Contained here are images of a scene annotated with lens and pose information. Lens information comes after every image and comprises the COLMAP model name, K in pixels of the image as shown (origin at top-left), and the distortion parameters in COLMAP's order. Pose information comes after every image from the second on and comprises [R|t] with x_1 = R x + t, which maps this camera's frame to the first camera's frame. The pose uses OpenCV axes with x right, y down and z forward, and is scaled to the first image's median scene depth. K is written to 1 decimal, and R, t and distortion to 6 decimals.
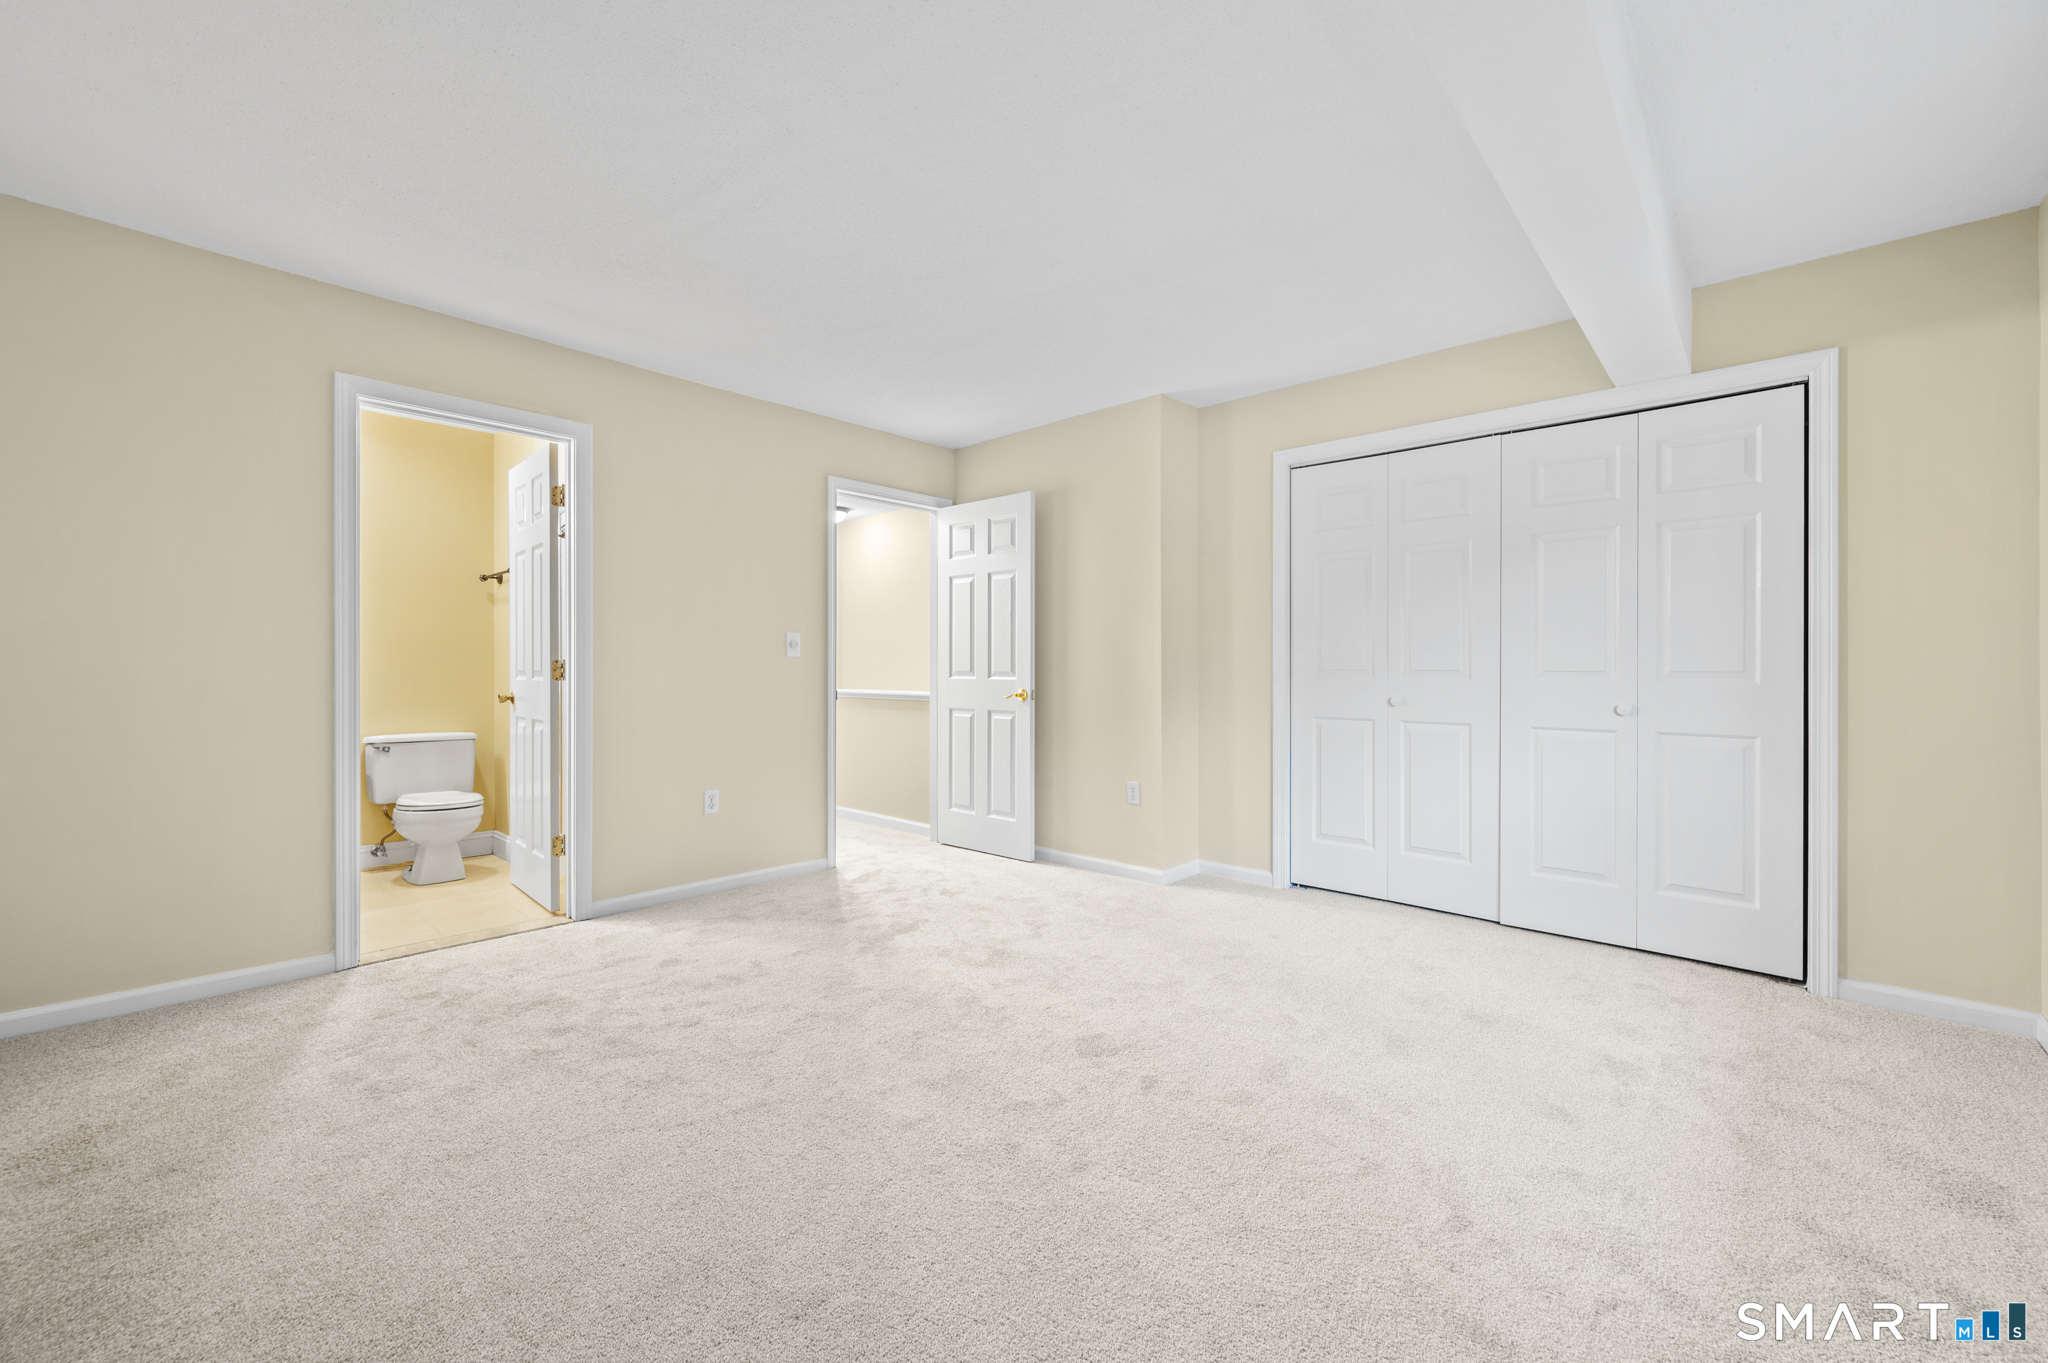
lens RADIAL K [[835.5, 0, 1038.2], [0, 835.5, 672.0], [0, 0, 1]] dist [0.000744, -0.000162]
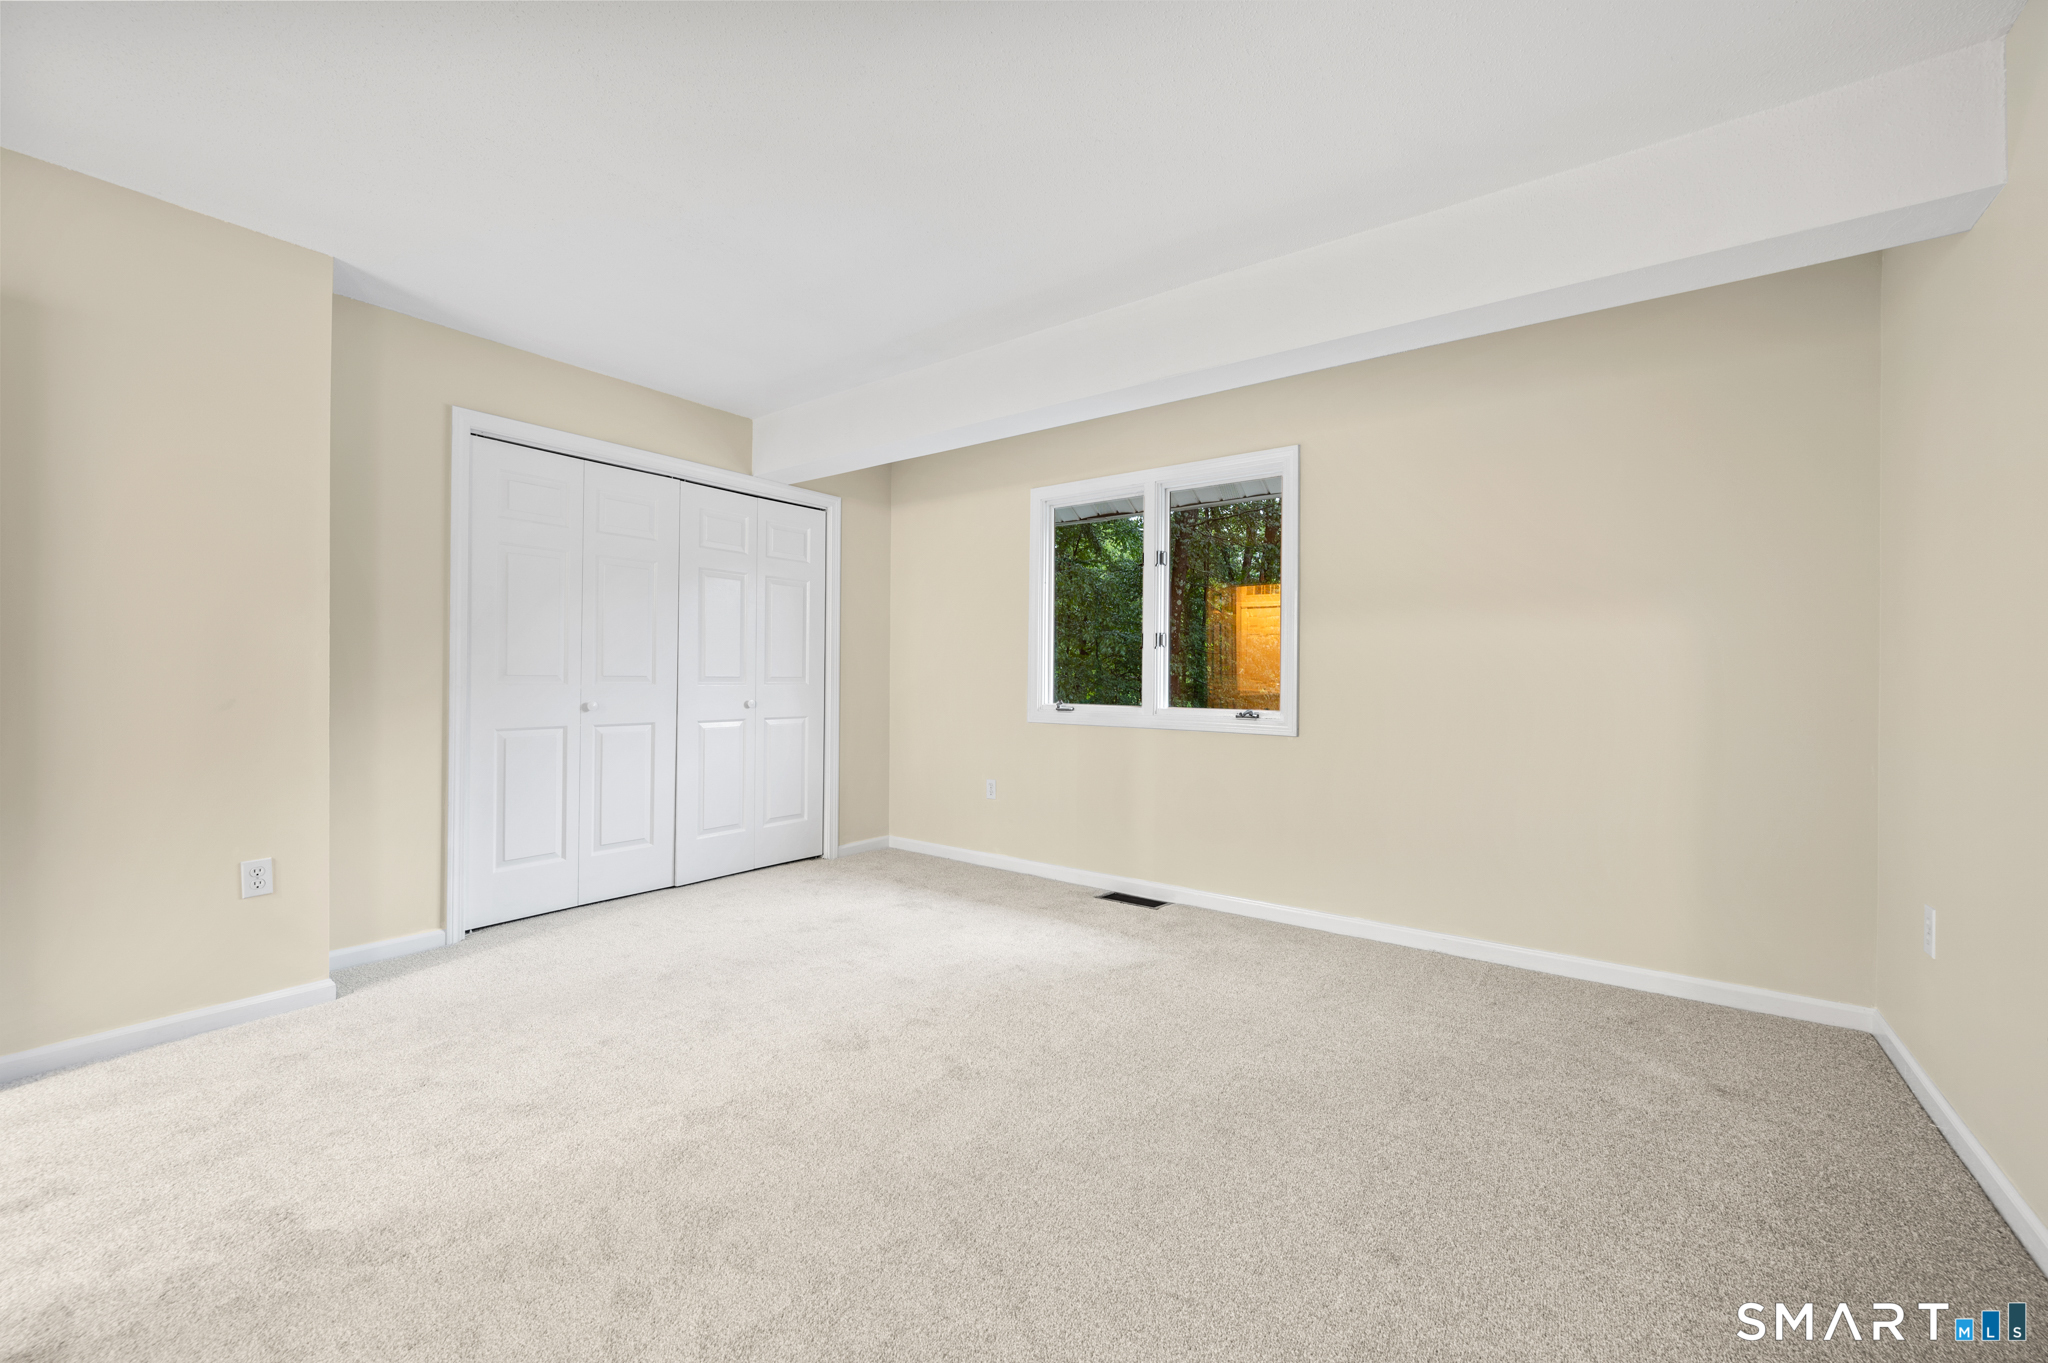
lens RADIAL K [[835.5, 0, 1034.9], [0, 835.5, 680.3], [0, 0, 1]] dist [0.000744, -0.000162]
pose [[-0.135933, -0.007182, 0.990692, -0.704532], [-0.004122, 0.999969, 0.006684, -0.006403], [-0.990709, -0.003175, -0.135958, 0.650720]]
